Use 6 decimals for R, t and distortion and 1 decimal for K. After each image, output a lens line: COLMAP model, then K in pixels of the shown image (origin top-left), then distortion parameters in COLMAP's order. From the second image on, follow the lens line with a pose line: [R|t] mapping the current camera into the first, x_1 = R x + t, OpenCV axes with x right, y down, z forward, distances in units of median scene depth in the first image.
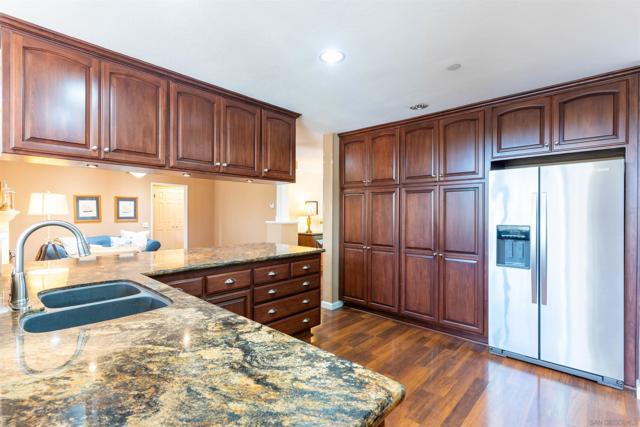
lens RADIAL K [[302.0, 0, 316.3], [0, 302.0, 213.7], [0, 0, 1]] dist [-0.001161, -0.000166]
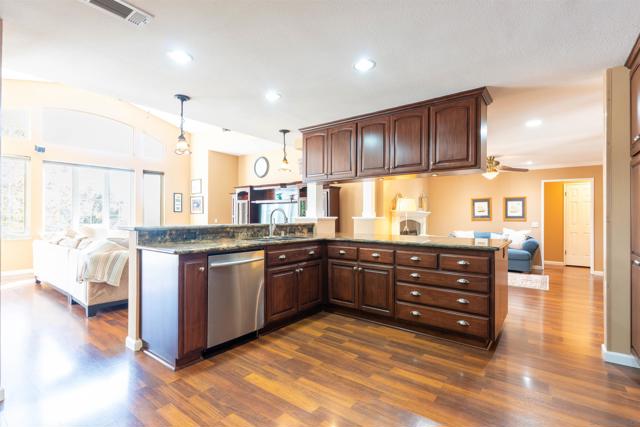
lens RADIAL K [[302.0, 0, 316.3], [0, 302.0, 213.7], [0, 0, 1]] dist [-0.001161, -0.000166]
pose [[0.106356, -0.012103, -0.994254, 0.368592], [-0.007187, 0.999890, -0.012940, 0.022036], [0.994302, 0.008522, 0.106258, 0.218138]]
